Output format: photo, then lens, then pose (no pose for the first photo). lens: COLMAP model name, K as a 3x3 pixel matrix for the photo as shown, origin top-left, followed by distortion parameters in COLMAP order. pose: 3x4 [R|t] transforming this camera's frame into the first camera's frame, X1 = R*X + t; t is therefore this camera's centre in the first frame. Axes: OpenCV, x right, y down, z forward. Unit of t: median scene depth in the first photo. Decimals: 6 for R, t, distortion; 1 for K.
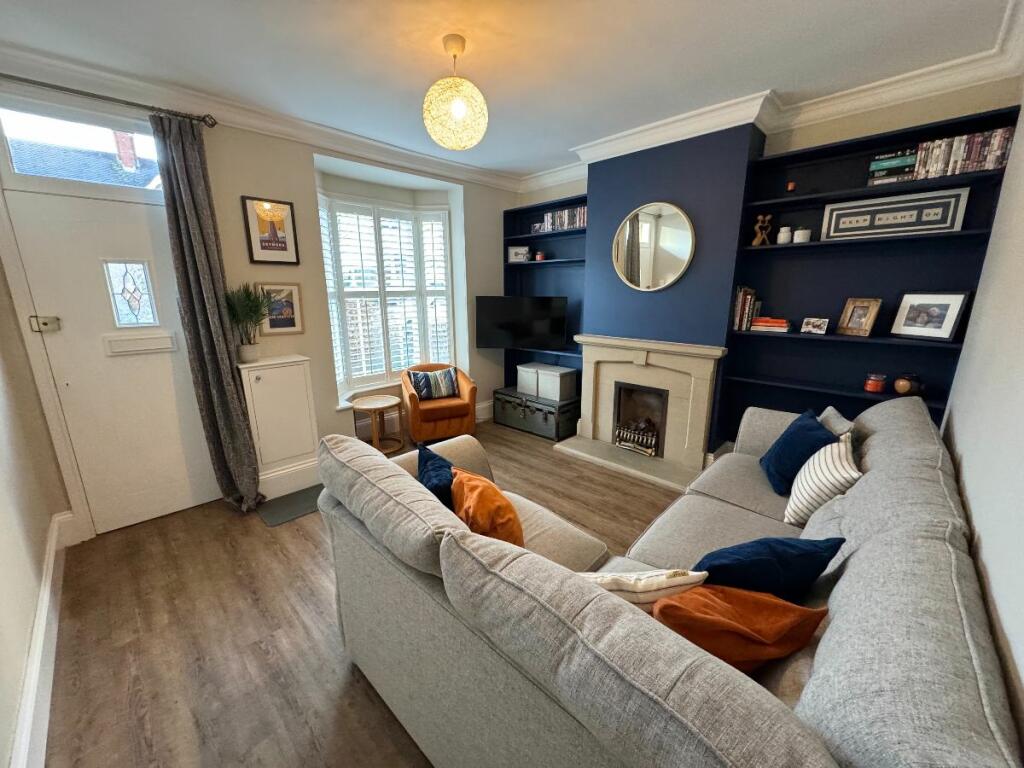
lens RADIAL K [[405.5, 0, 513.3], [0, 405.5, 383.6], [0, 0, 1]] dist [-0.003200, -0.000235]
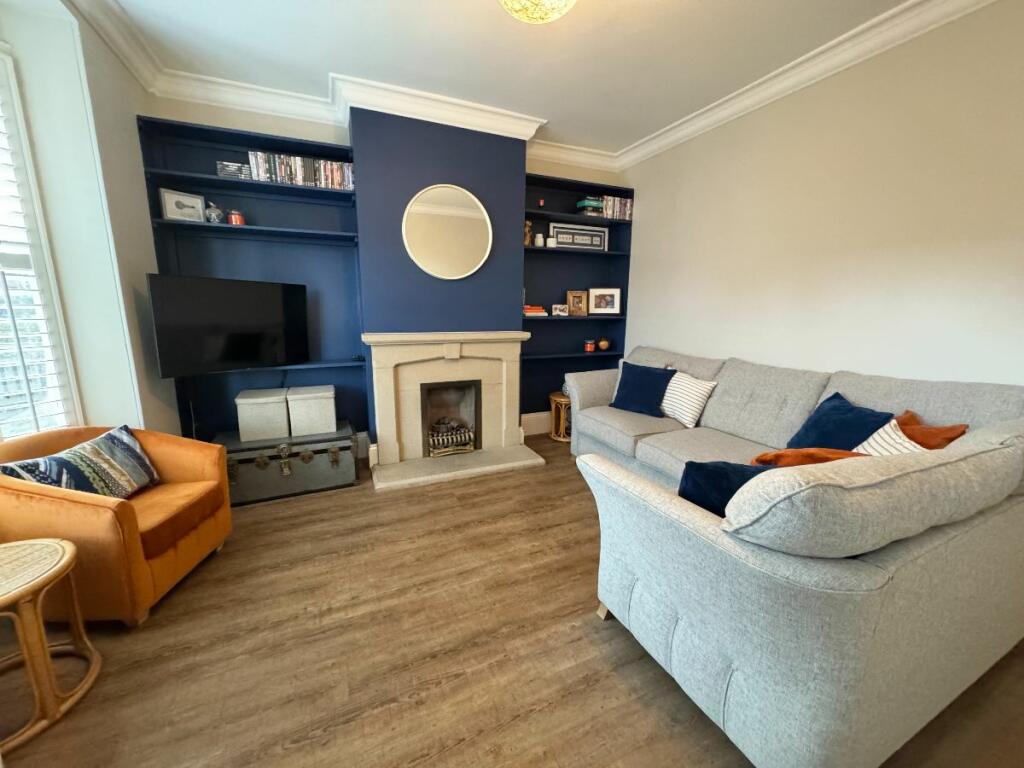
lens RADIAL K [[405.5, 0, 513.5], [0, 405.5, 382.4], [0, 0, 1]] dist [-0.003200, -0.000235]
pose [[0.359099, -0.165094, 0.918581, -0.496274], [0.201189, 0.974783, 0.096545, -0.055673], [-0.911357, 0.150139, 0.383259, 0.528982]]
